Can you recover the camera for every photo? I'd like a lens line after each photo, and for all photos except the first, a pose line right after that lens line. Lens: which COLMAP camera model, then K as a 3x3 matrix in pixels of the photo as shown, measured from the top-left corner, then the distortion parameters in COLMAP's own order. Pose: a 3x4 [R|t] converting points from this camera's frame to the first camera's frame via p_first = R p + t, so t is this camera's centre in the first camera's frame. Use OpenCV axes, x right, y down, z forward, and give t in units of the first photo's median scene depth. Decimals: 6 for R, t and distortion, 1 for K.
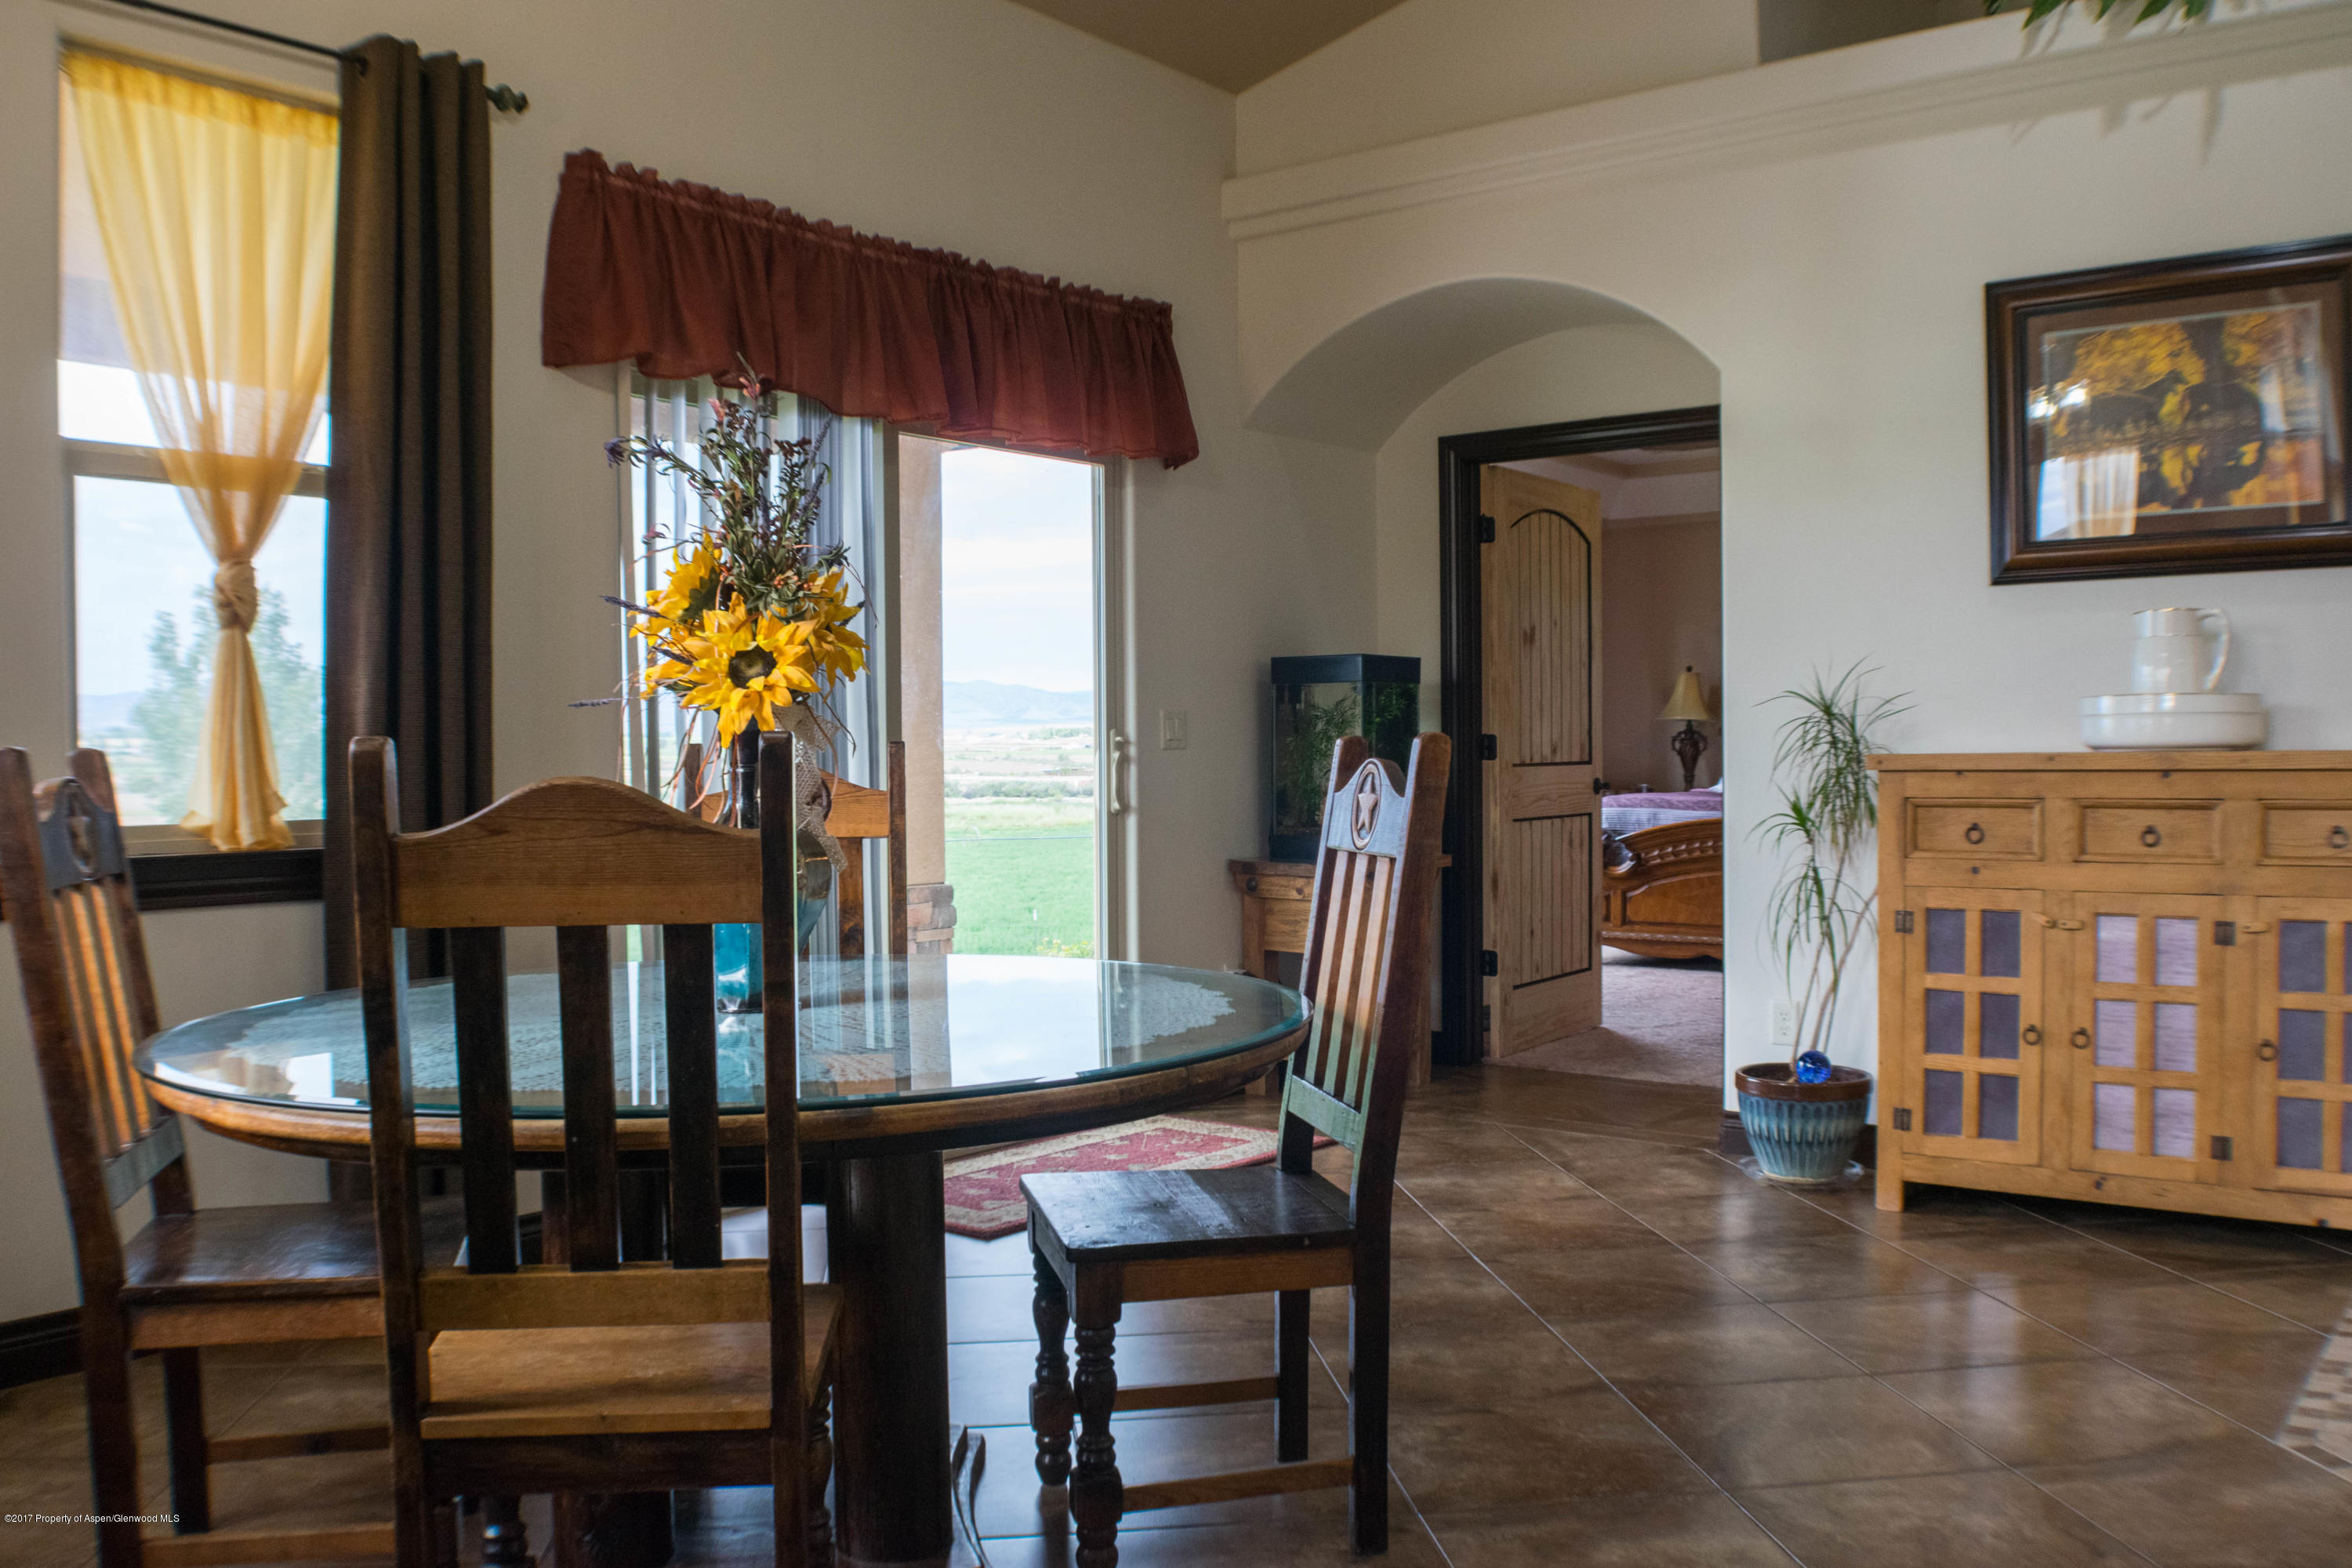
lens RADIAL K [[1981.3, 0, 1214.2], [0, 1981.3, 760.7], [0, 0, 1]] dist [-0.048540, -0.012686]
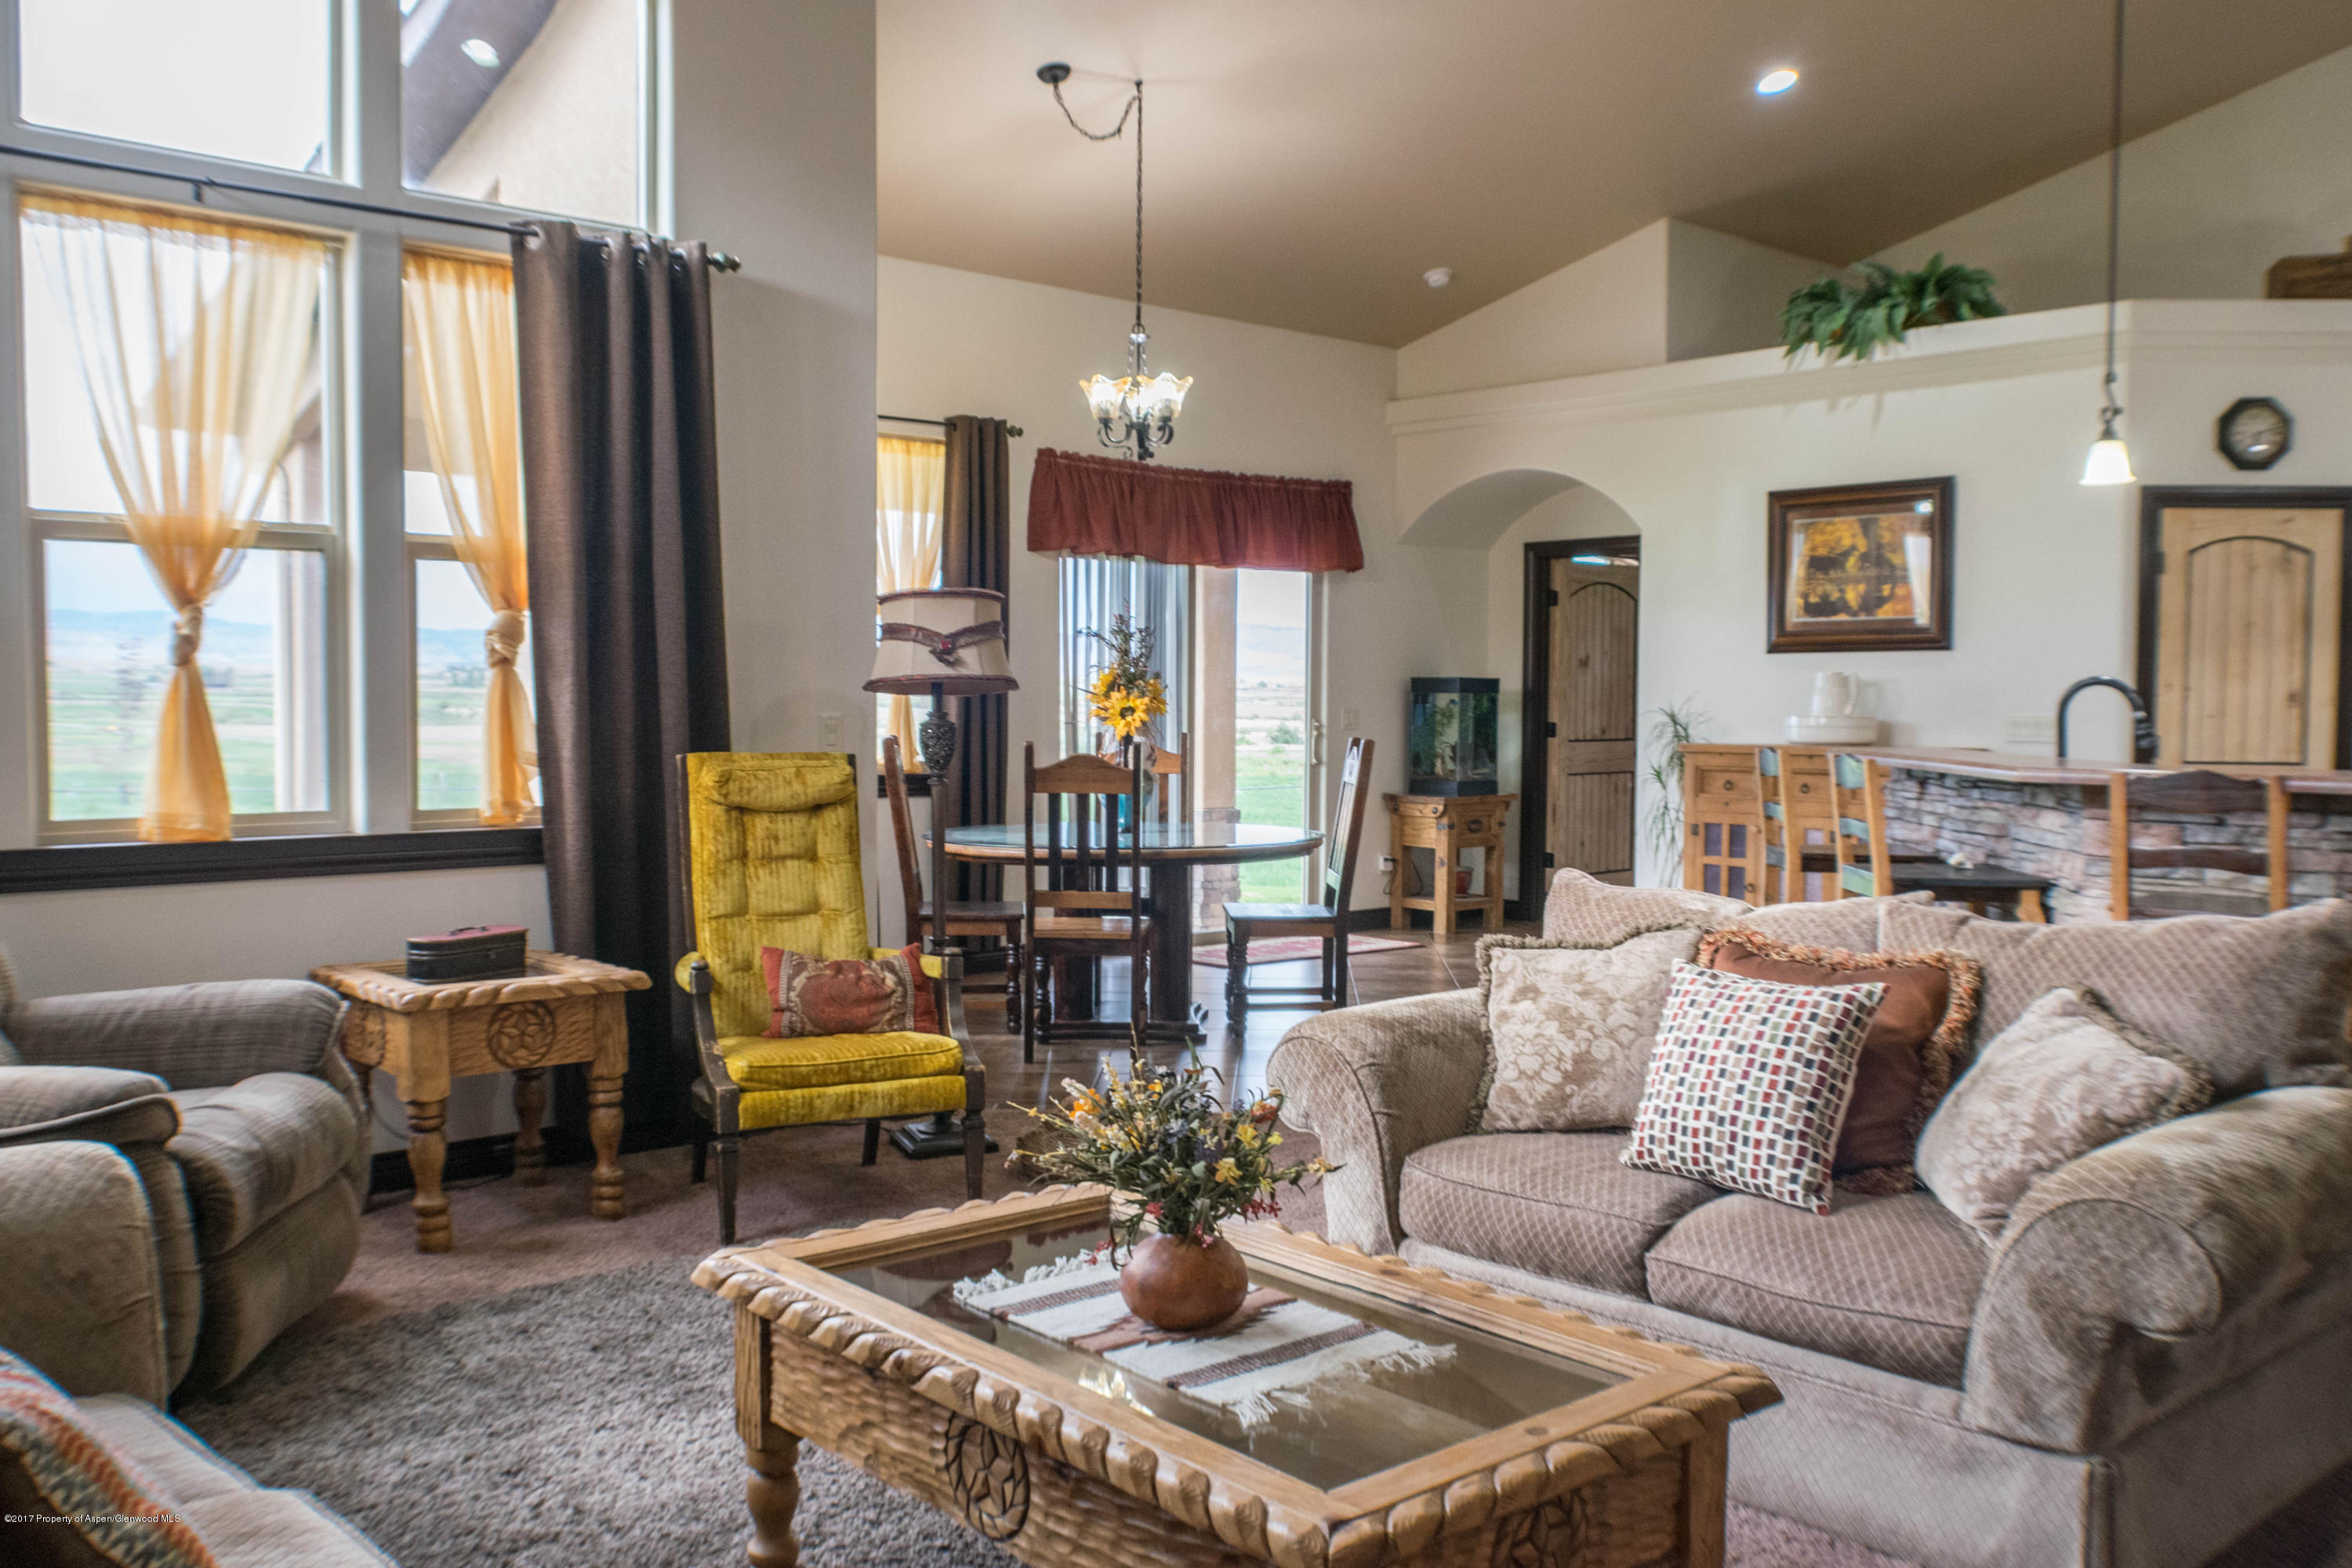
lens RADIAL K [[1981.3, 0, 1173.5], [0, 1981.3, 786.4], [0, 0, 1]] dist [-0.048540, -0.012686]
pose [[0.981279, 0.022688, -0.191252, 0.215658], [-0.015237, 0.999070, 0.040340, -0.032047], [0.191990, -0.036670, 0.980712, -1.017317]]
